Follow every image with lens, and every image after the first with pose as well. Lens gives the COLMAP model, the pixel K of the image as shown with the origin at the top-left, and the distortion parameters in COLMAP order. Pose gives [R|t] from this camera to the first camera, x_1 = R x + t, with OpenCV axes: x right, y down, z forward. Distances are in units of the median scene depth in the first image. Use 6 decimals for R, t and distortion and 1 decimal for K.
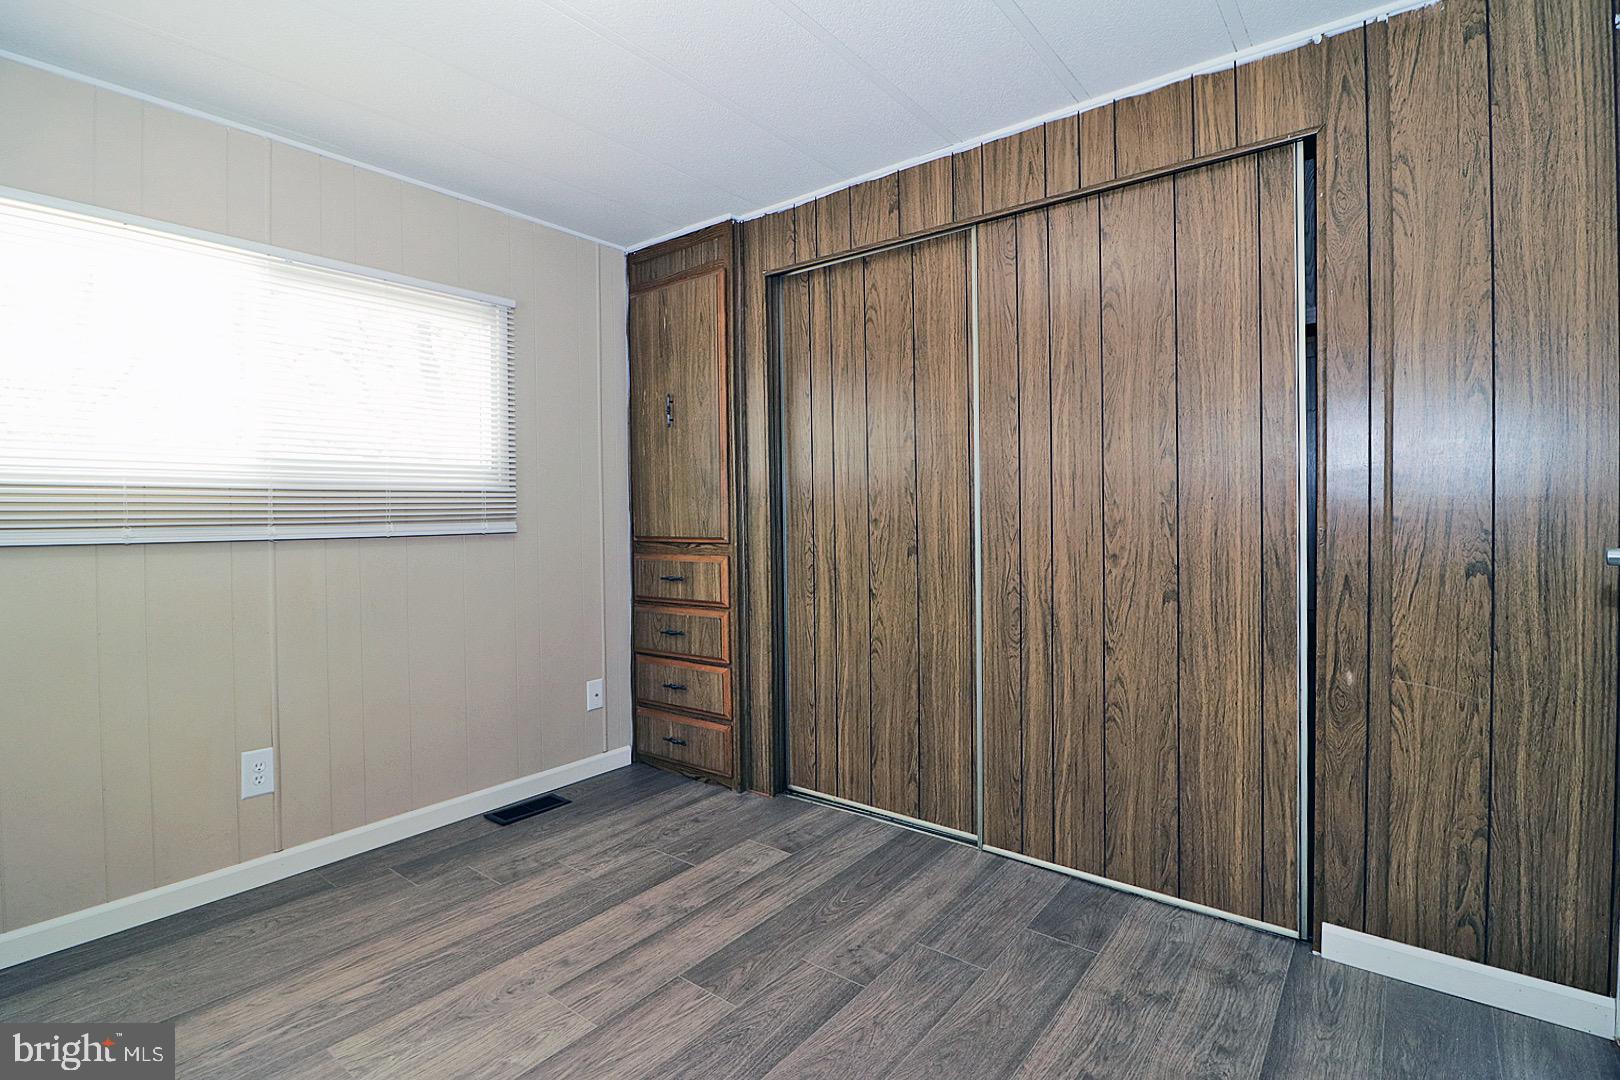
lens RADIAL K [[762.5, 0, 805.7], [0, 762.5, 527.9], [0, 0, 1]] dist [-0.010318, -0.005935]
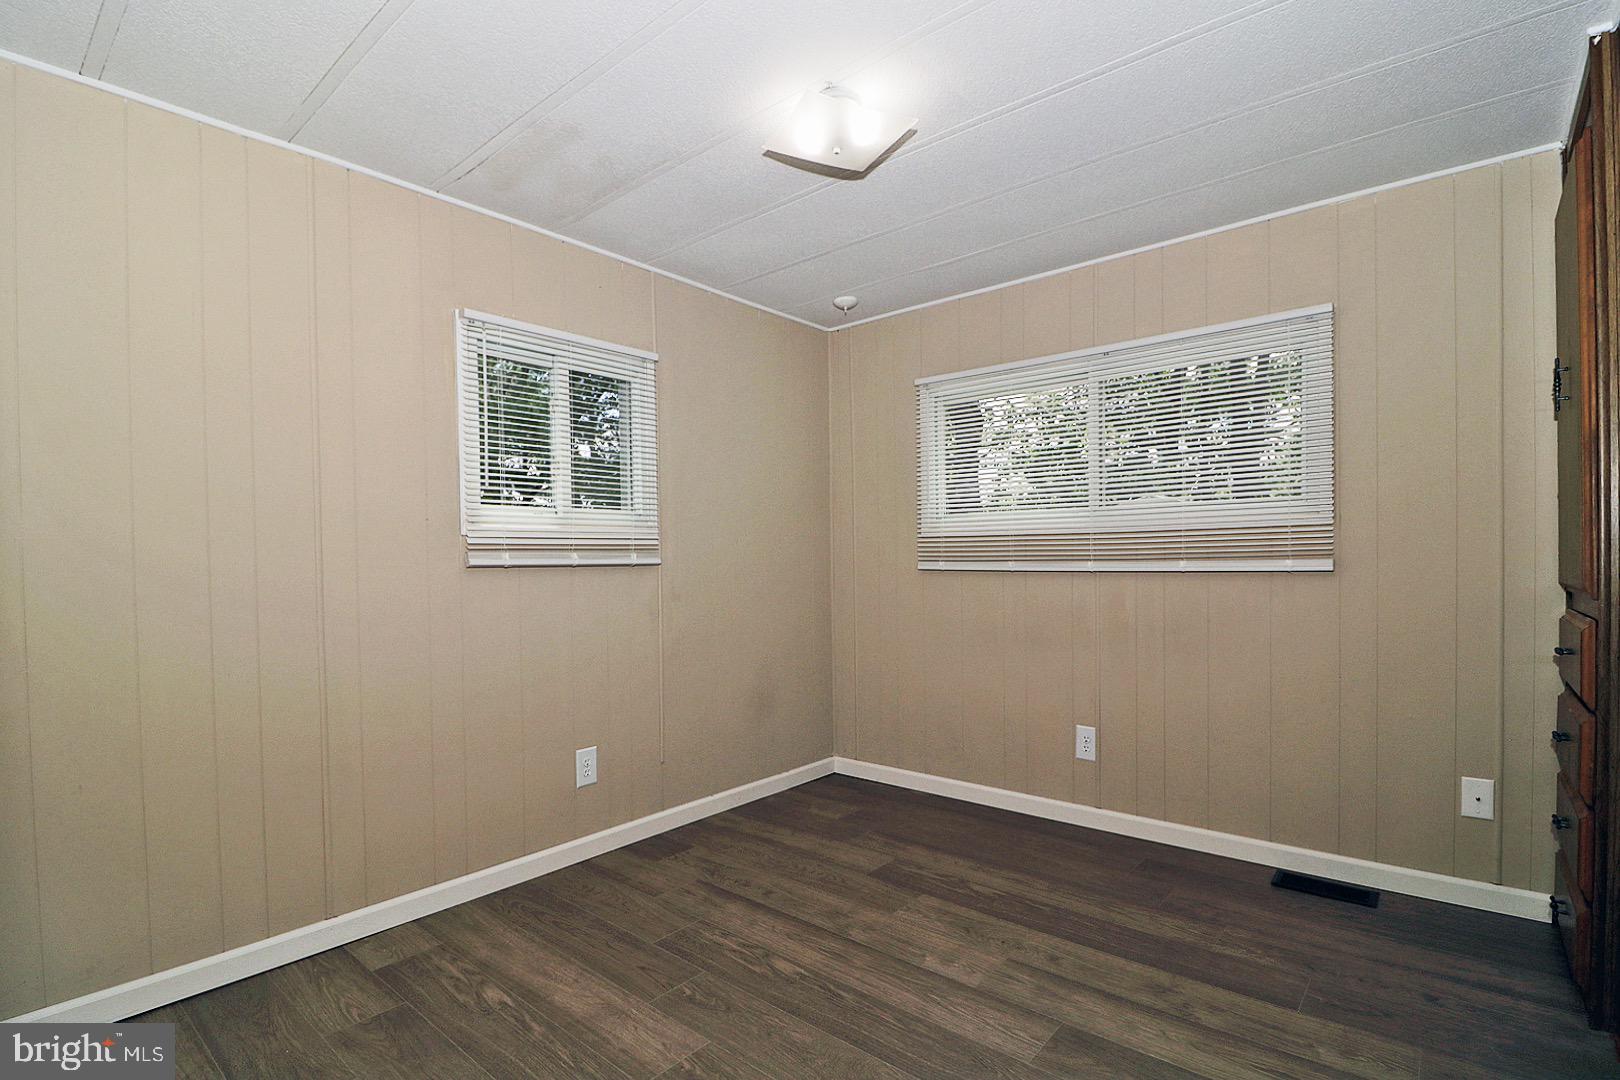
lens RADIAL K [[762.5, 0, 814.5], [0, 762.5, 552.3], [0, 0, 1]] dist [-0.010318, -0.005935]
pose [[-0.030908, 0.002226, -0.999520, 0.636152], [-0.007034, 0.999972, 0.002445, -0.017211], [0.999497, 0.007106, -0.030892, 0.540104]]
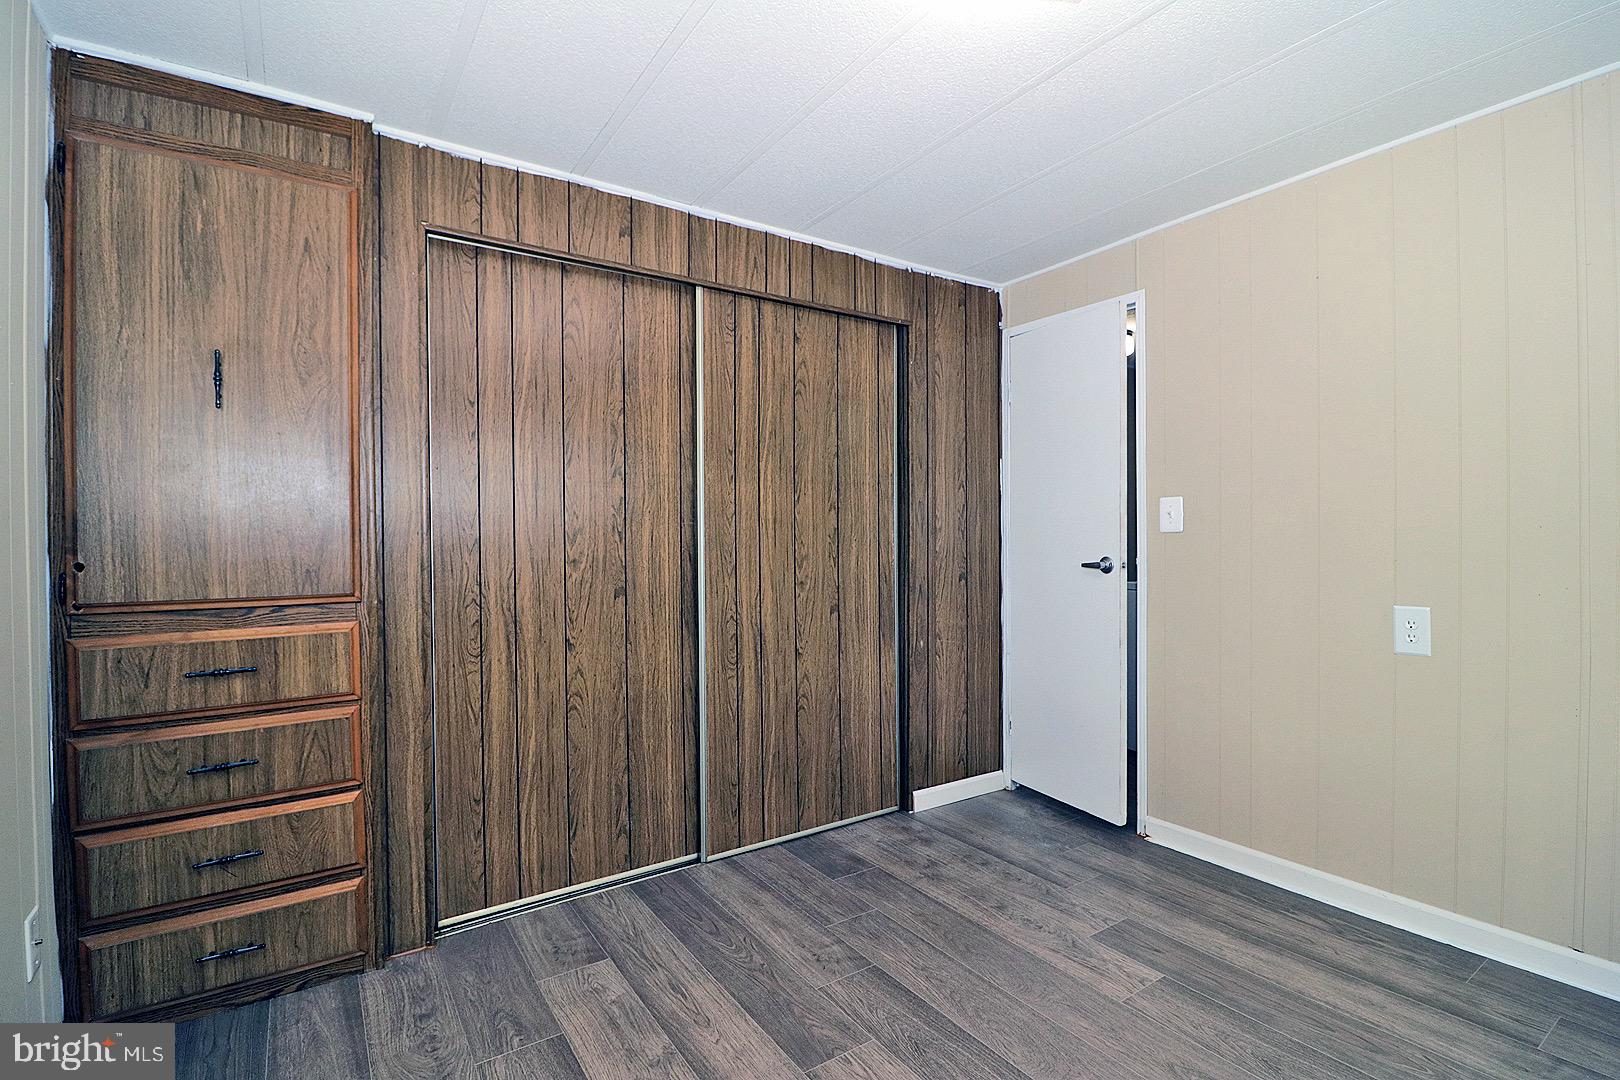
lens RADIAL K [[762.5, 0, 798.7], [0, 762.5, 542.9], [0, 0, 1]] dist [-0.010318, -0.005935]
pose [[0.306284, -0.003135, 0.951935, -0.784838], [0.022791, 0.999732, -0.004040, -0.025255], [-0.951667, 0.022933, 0.306274, 0.551244]]
